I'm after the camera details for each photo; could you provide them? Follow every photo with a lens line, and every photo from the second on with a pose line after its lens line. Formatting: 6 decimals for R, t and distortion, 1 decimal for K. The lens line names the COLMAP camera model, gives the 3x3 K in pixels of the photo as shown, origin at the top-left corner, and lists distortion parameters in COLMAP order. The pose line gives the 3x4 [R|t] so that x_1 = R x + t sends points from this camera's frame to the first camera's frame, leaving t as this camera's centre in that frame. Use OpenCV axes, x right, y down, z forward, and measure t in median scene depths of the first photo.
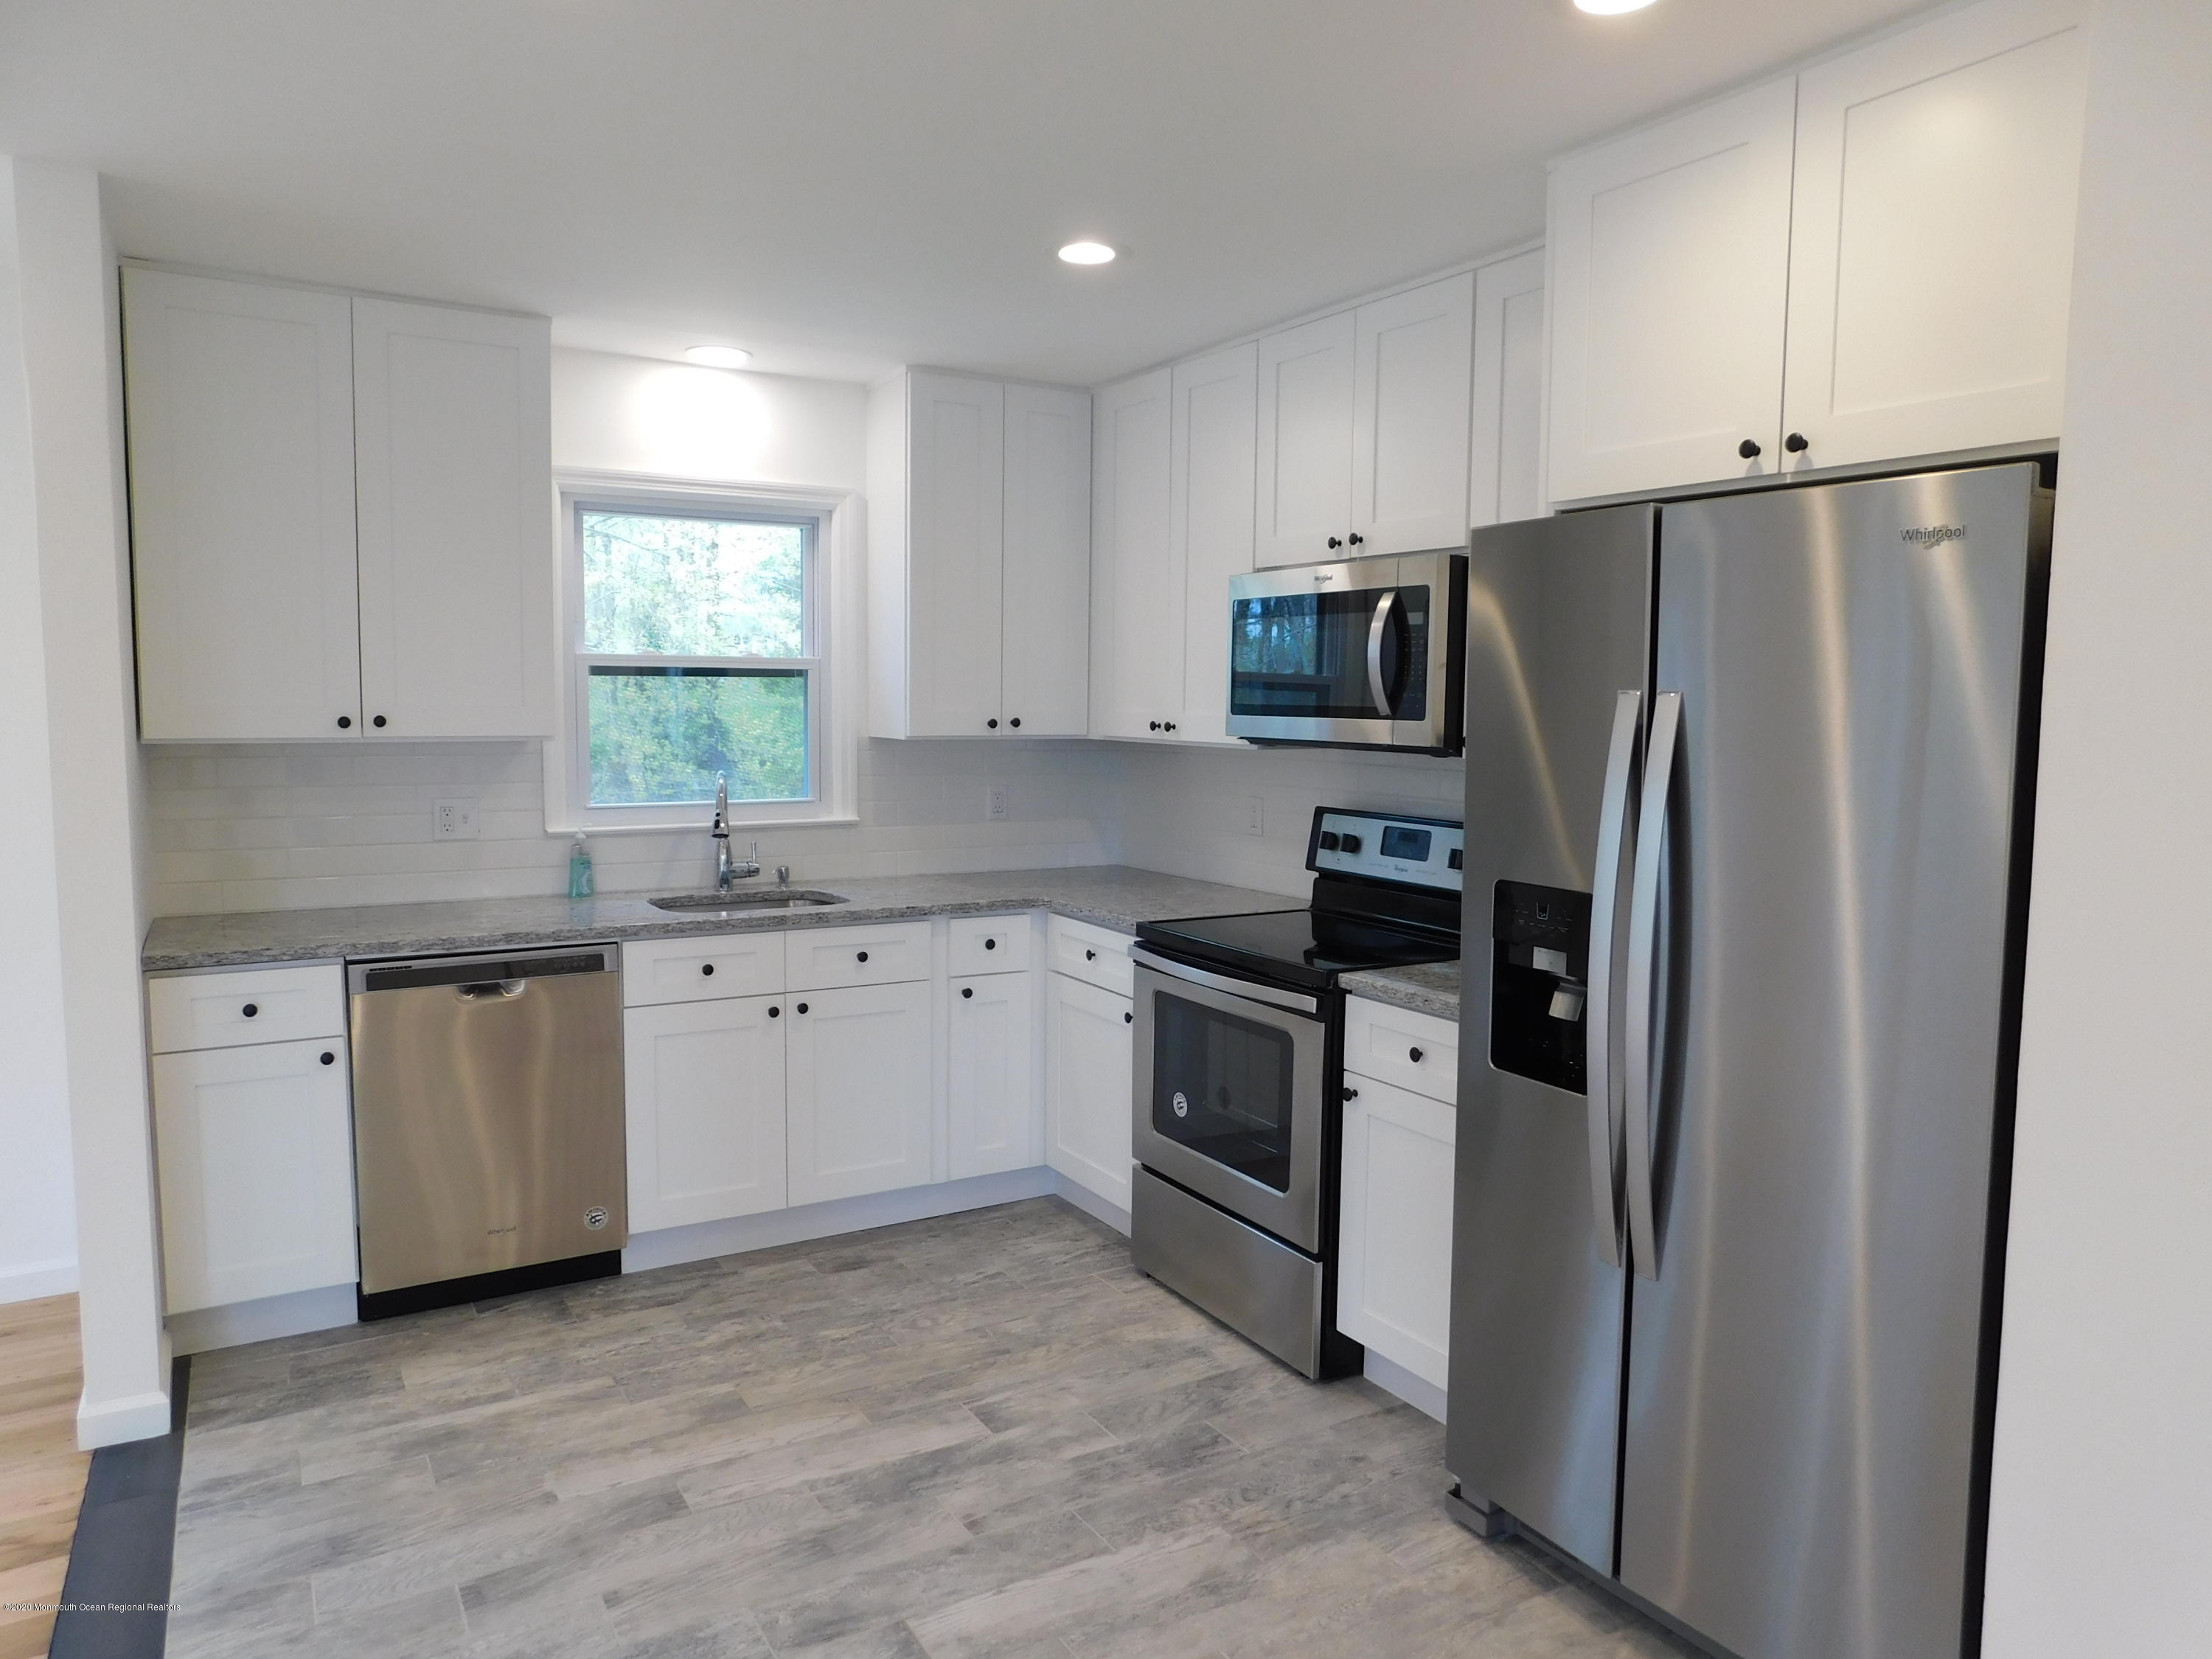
lens RADIAL K [[1463.5, 0, 1102.7], [0, 1463.5, 829.0], [0, 0, 1]] dist [-0.067243, 0.053196]
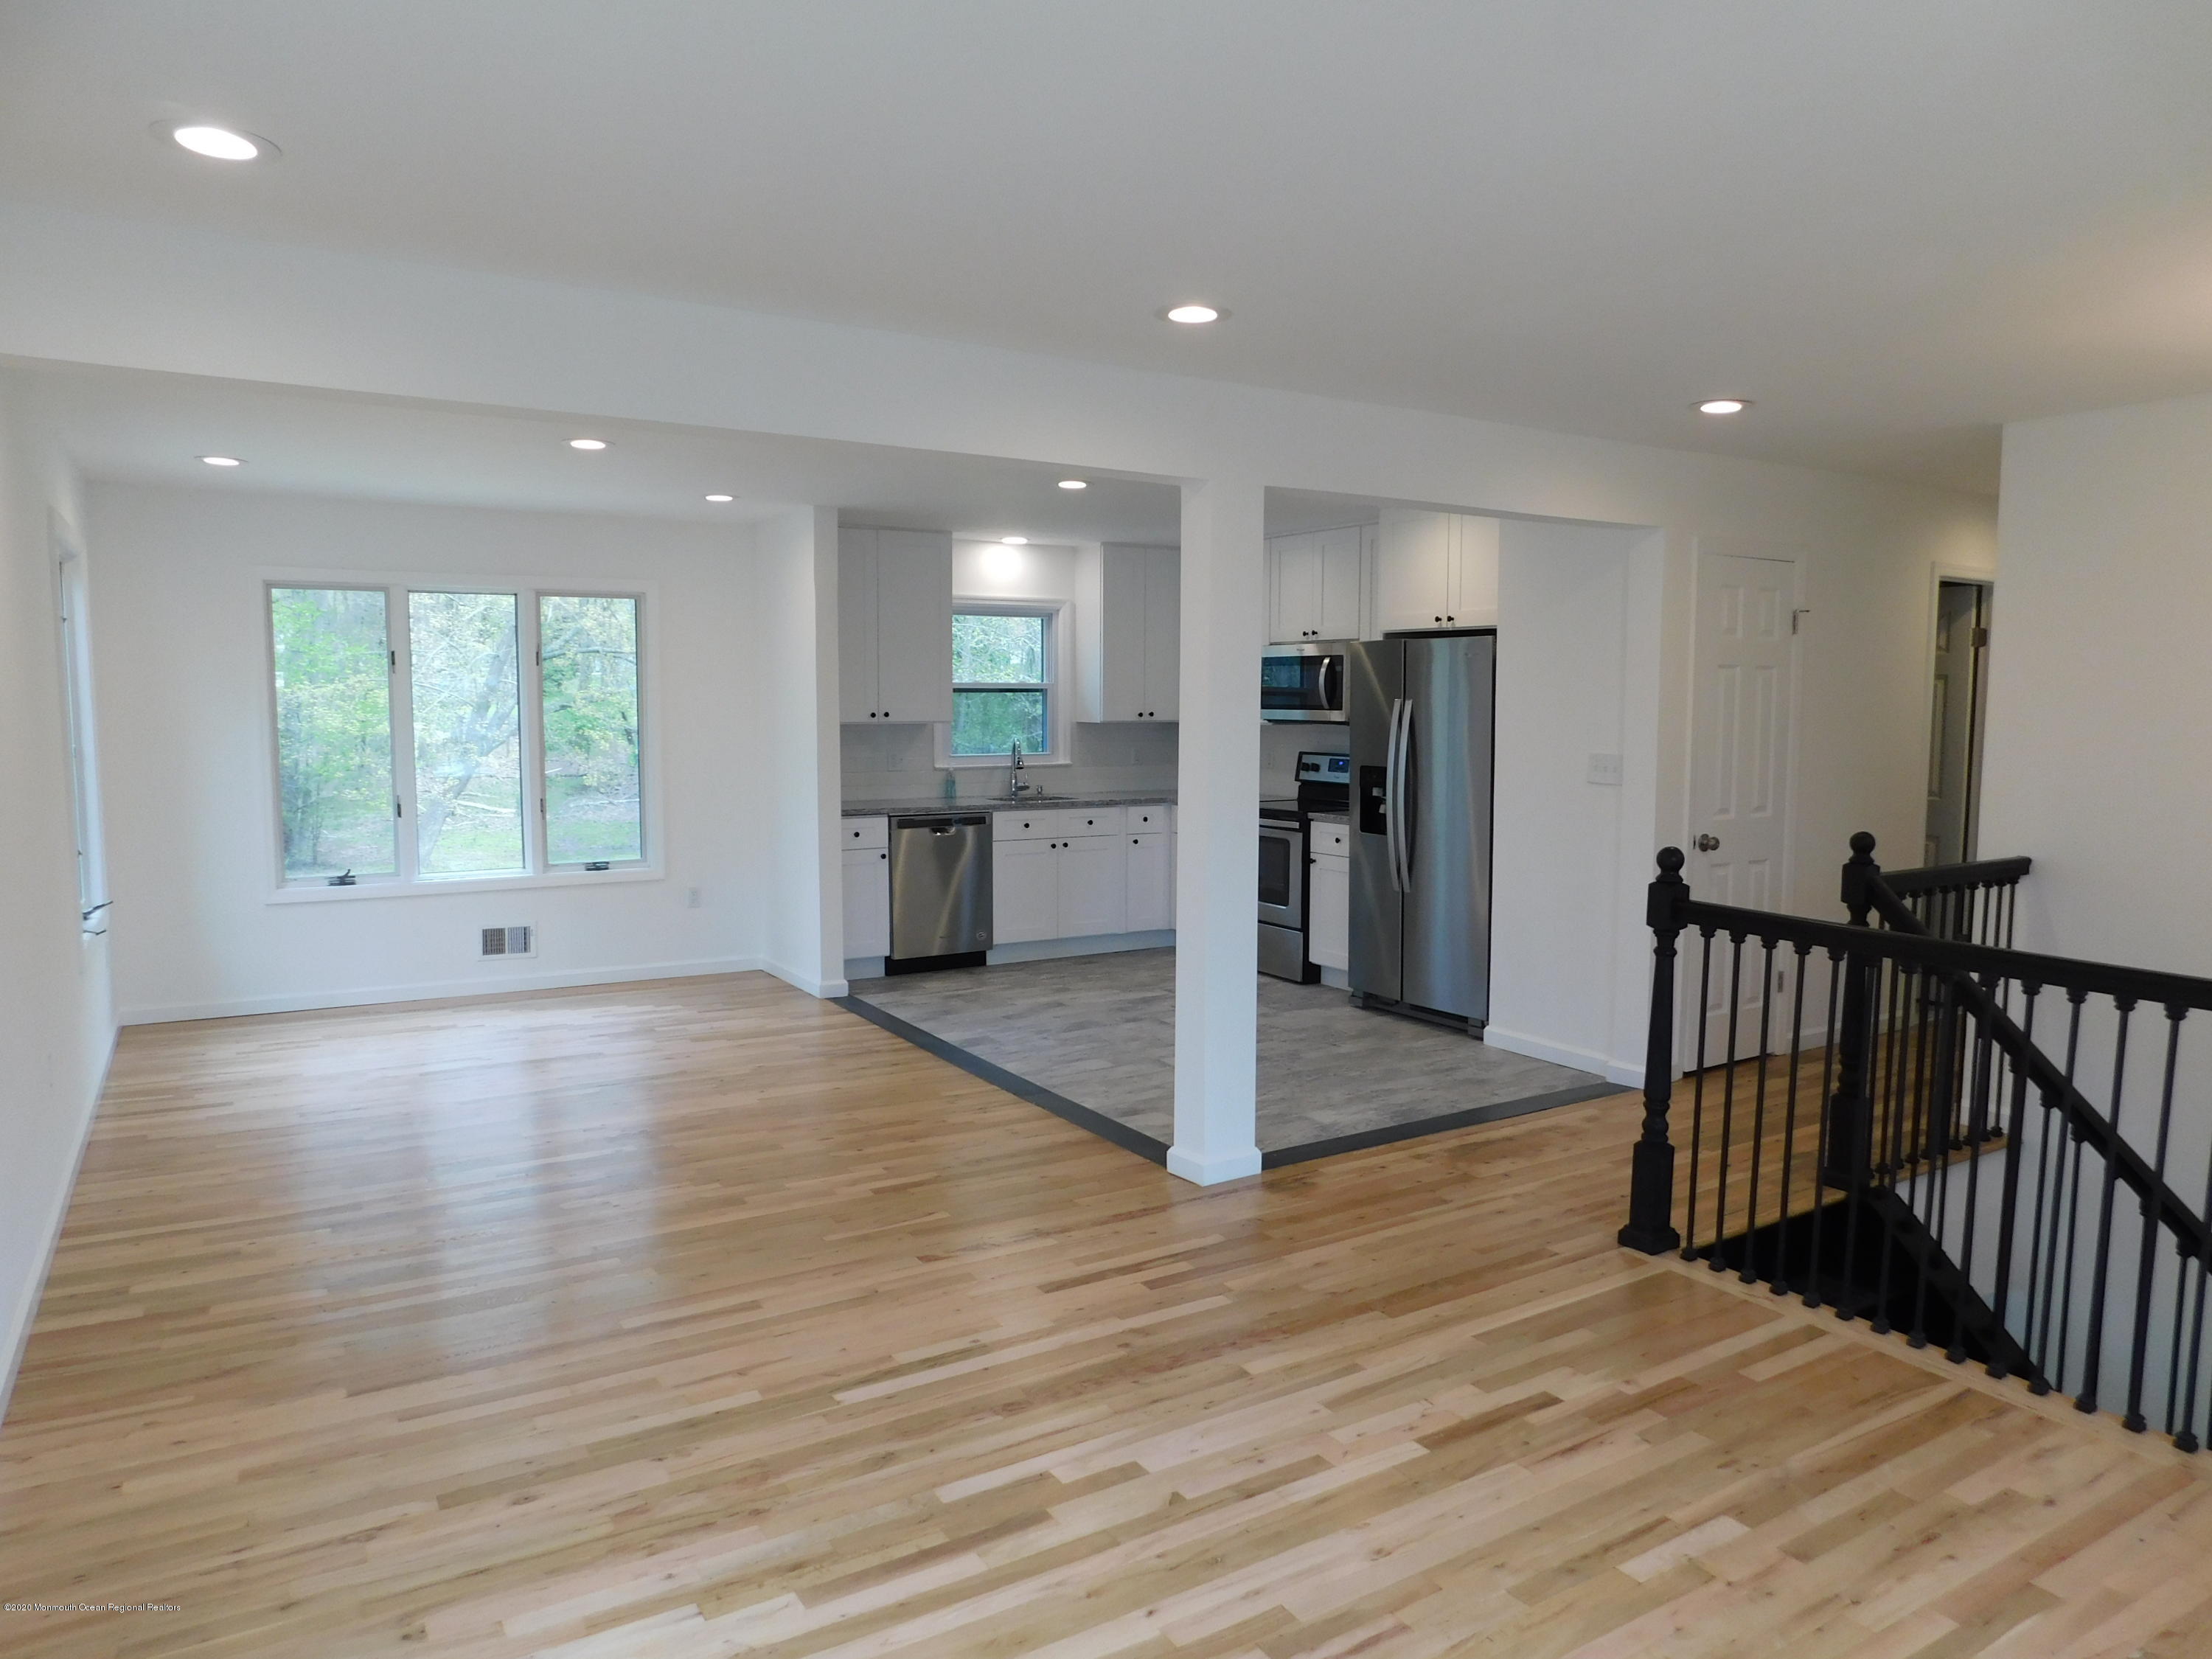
lens RADIAL K [[1463.5, 0, 1105.6], [0, 1463.5, 819.9], [0, 0, 1]] dist [-0.067243, 0.053196]
pose [[0.999949, -0.009336, 0.003826, -0.172974], [0.009357, 0.999942, -0.005425, 0.110190], [-0.003775, 0.005460, 0.999978, -1.341520]]
